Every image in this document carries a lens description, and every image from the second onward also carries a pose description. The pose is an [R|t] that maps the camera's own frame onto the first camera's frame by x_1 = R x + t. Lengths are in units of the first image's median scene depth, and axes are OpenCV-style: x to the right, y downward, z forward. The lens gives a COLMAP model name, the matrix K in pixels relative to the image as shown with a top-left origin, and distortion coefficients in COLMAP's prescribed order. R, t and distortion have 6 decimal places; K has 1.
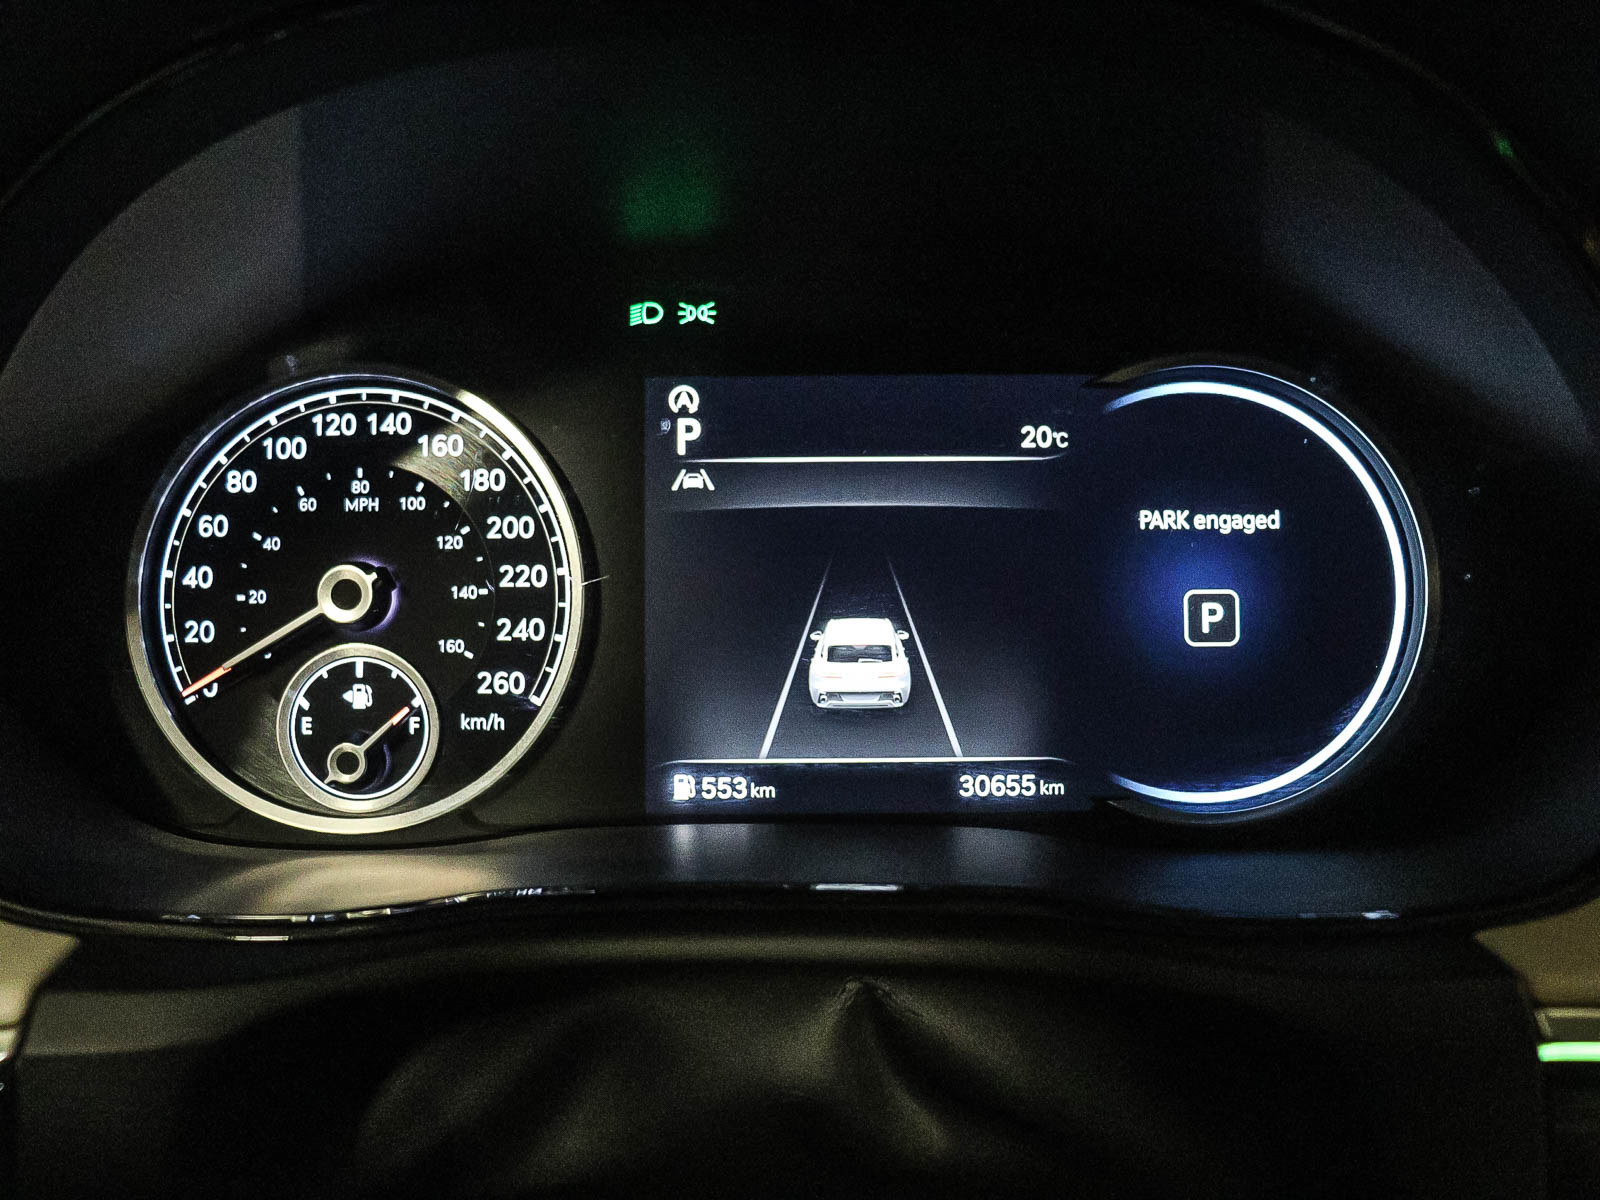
lens RADIAL K [[1477.3, 0, 794.3], [0, 1477.3, 594.8], [0, 0, 1]] dist [-0.124868, 0.000000]
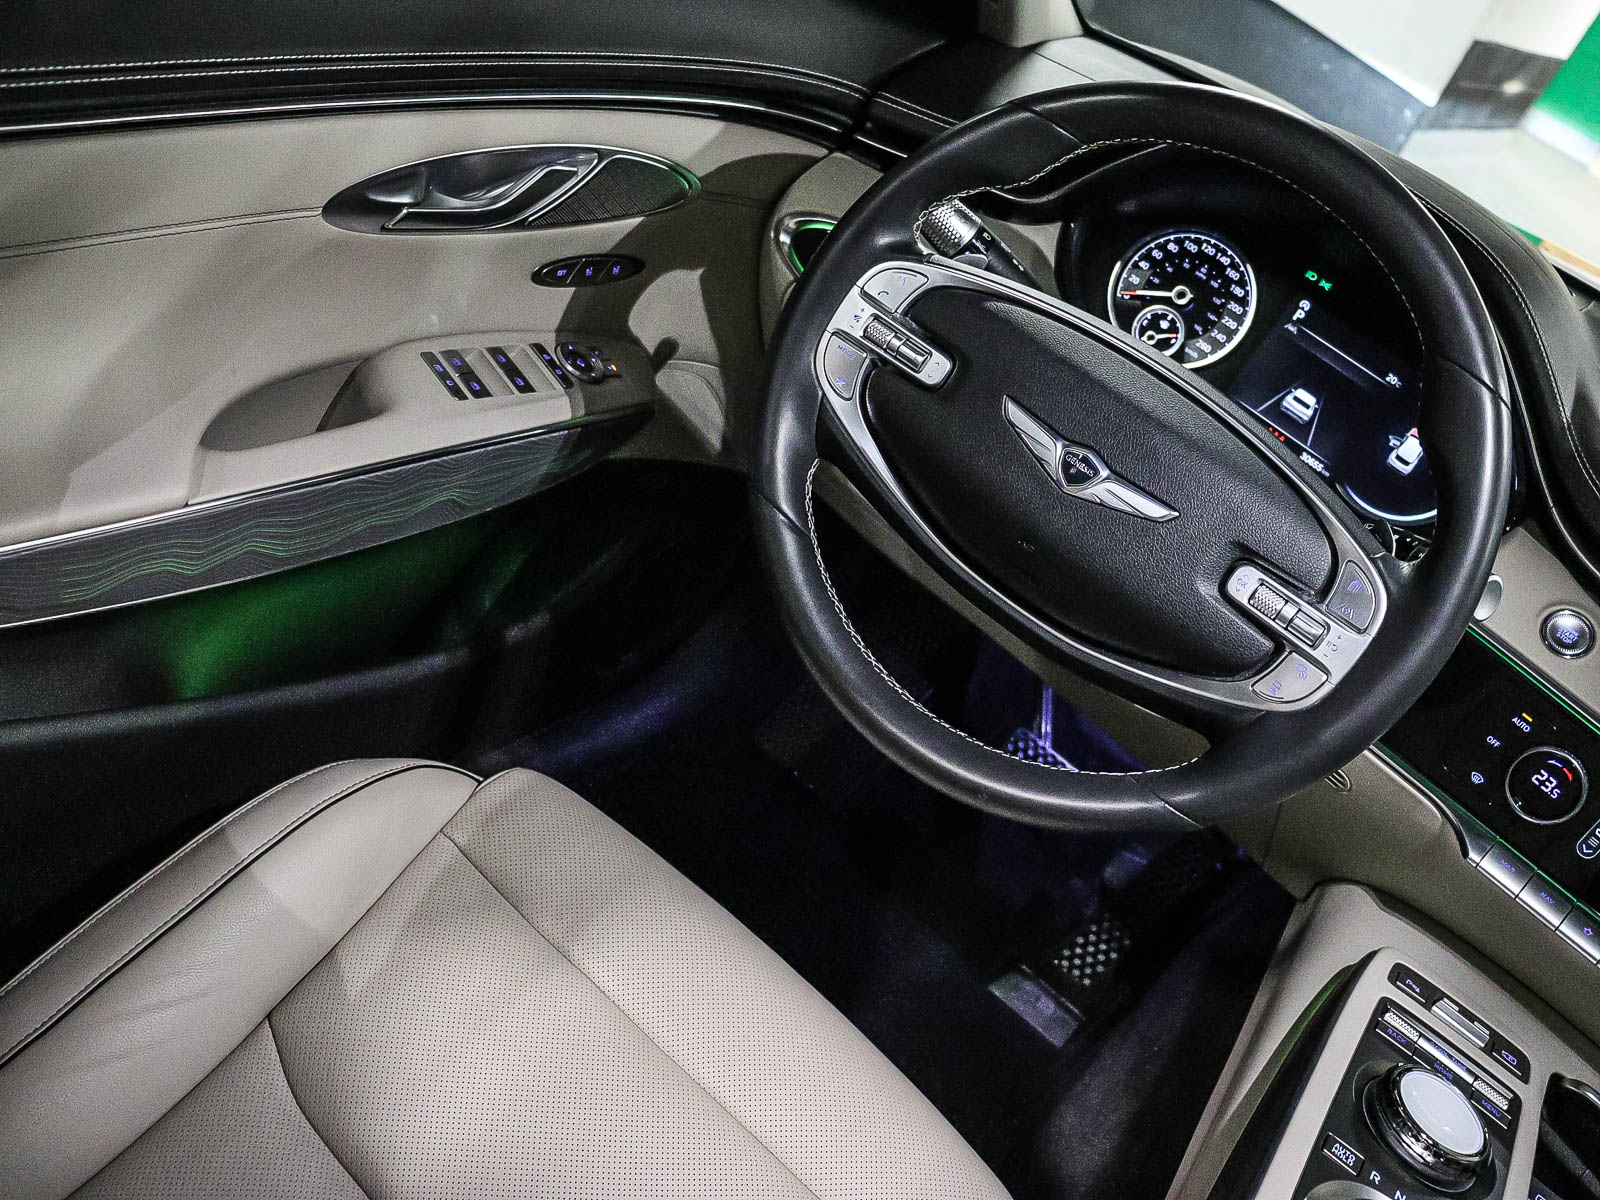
lens RADIAL K [[1477.3, 0, 801.0], [0, 1477.3, 578.5], [0, 0, 1]] dist [-0.124868, 0.000000]
pose [[0.746305, 0.603806, -0.280083, 0.339840], [-0.562899, 0.797113, 0.218533, 0.262048], [0.355209, -0.005434, 0.934771, -2.273169]]
